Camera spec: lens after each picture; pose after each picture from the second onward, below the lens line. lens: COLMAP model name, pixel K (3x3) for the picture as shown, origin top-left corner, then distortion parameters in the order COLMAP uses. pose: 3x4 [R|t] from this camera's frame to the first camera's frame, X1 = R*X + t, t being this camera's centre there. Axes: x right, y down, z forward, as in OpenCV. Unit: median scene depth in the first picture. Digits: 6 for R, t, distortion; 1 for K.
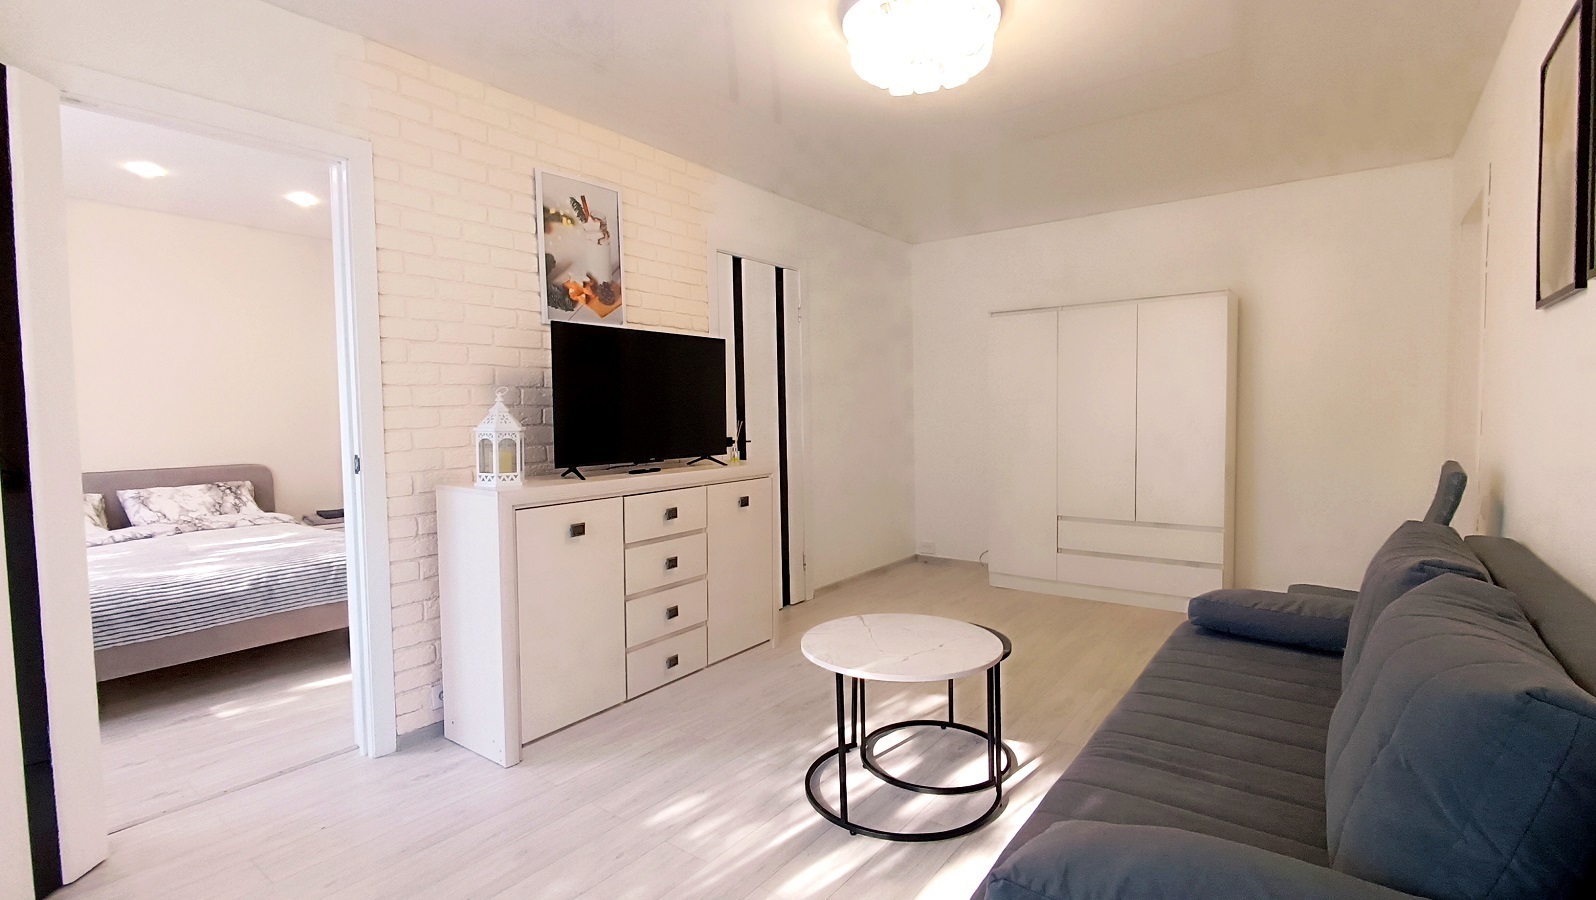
lens RADIAL K [[730.7, 0, 804.9], [0, 730.7, 430.9], [0, 0, 1]] dist [0.000308, -0.000858]
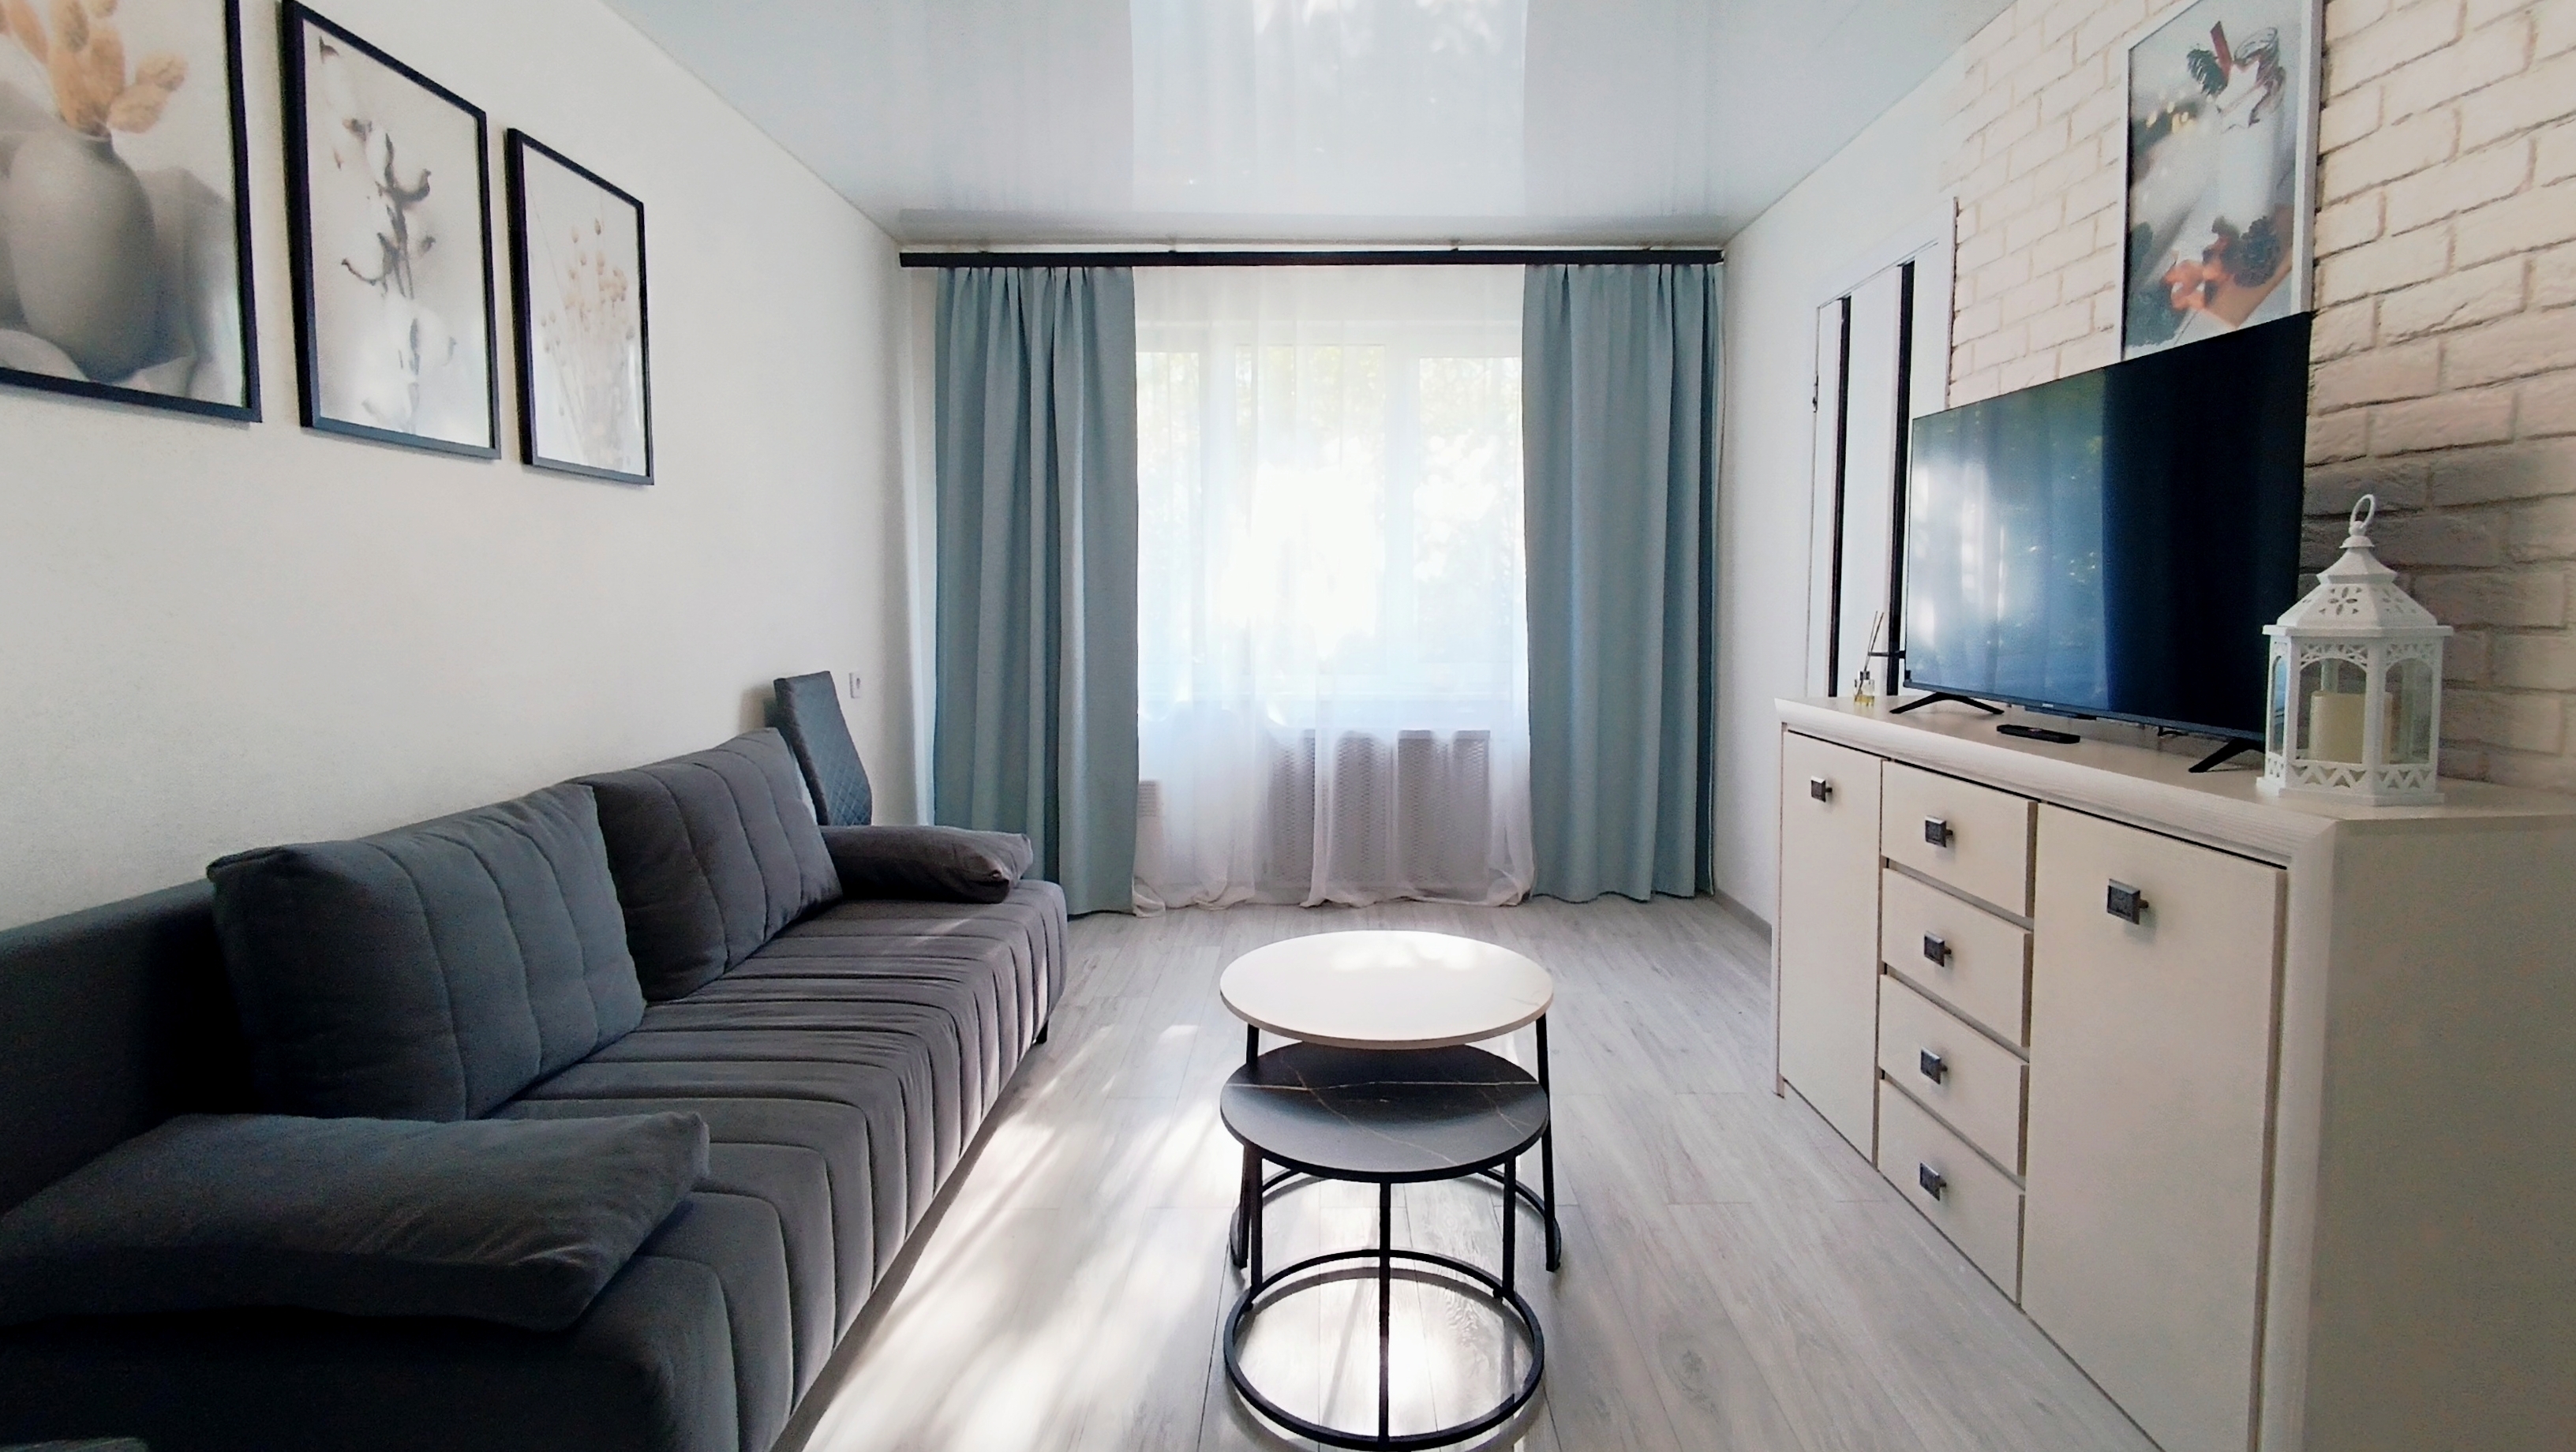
lens RADIAL K [[1169.7, 0, 1288.6], [0, 1169.7, 684.0], [0, 0, 1]] dist [-0.000352, -0.000148]
pose [[-0.813002, 0.032395, -0.581359, 0.457635], [-0.046828, 0.991579, 0.120740, -0.027646], [0.580375, 0.125386, -0.804639, 1.235096]]
